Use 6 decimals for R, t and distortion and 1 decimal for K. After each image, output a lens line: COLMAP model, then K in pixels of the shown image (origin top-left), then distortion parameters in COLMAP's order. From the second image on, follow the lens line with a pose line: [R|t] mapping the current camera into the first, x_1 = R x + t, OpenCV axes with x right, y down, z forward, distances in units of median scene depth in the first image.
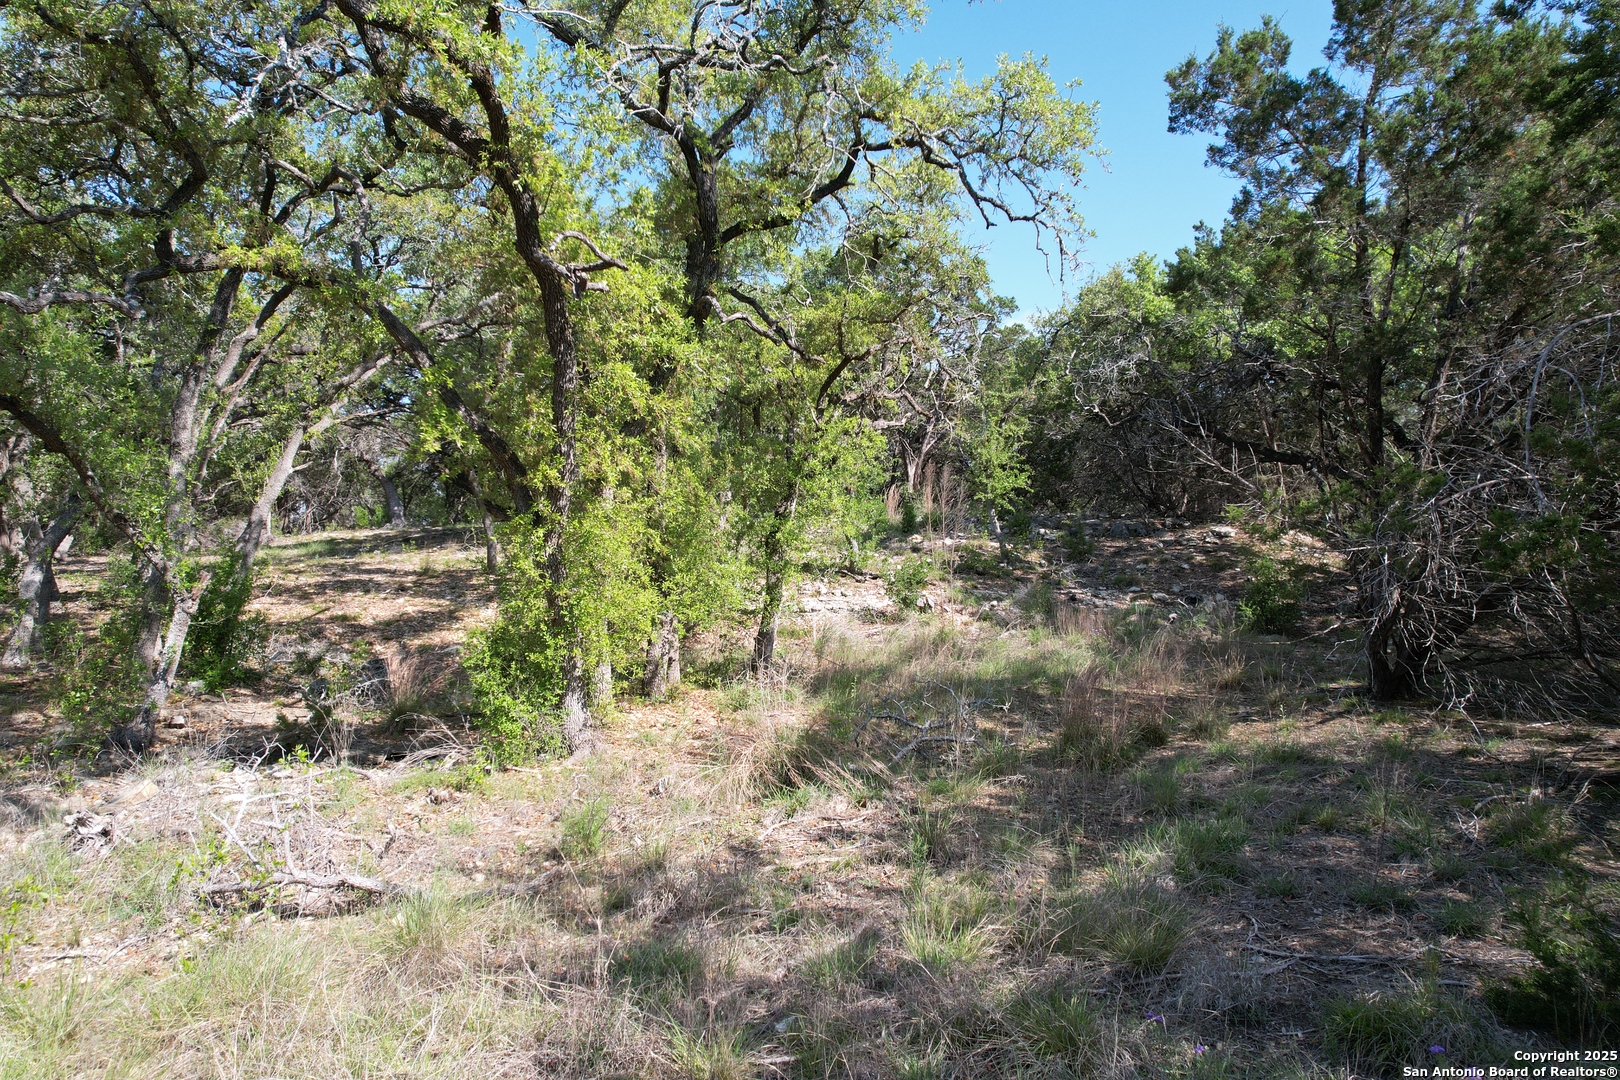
lens RADIAL K [[1022.7, 0, 809.8], [0, 1022.7, 554.5], [0, 0, 1]] dist [-0.082310, 0.078009]
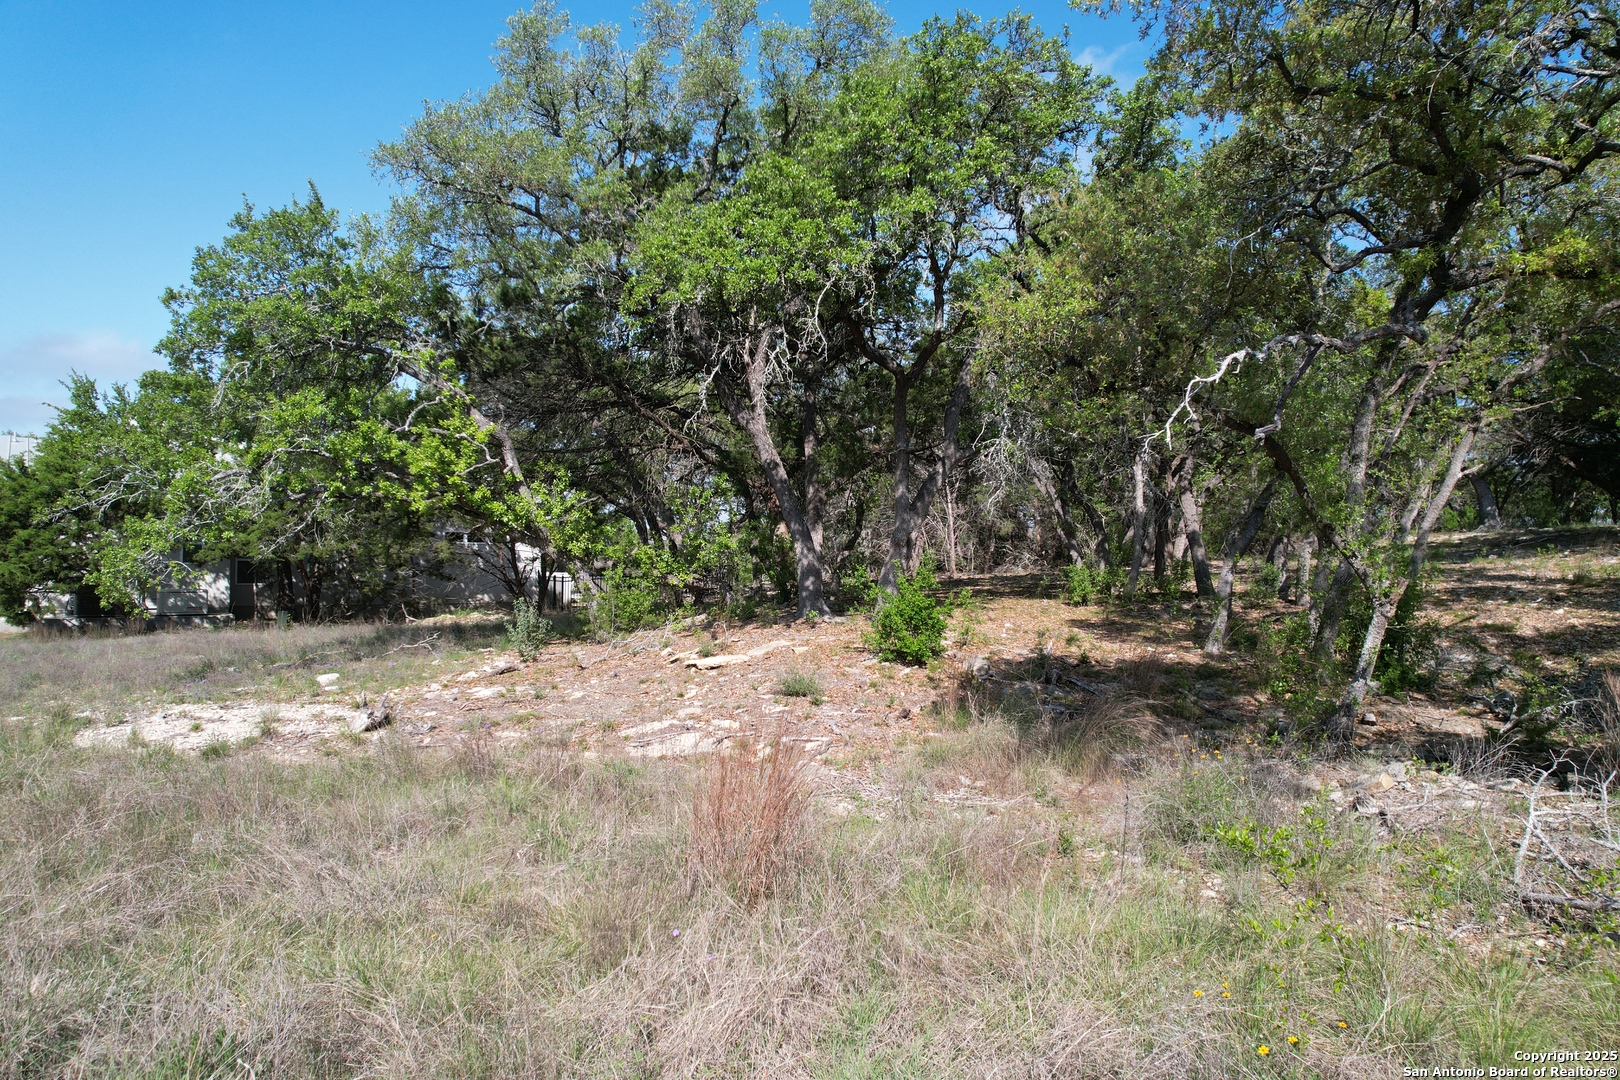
lens RADIAL K [[1022.7, 0, 809.8], [0, 1022.7, 554.5], [0, 0, 1]] dist [-0.082310, 0.078009]
pose [[0.586550, -0.001920, -0.809911, -0.076856], [-0.000758, 0.999995, -0.002919, -0.002035], [0.809913, 0.002326, 0.586546, -0.065228]]
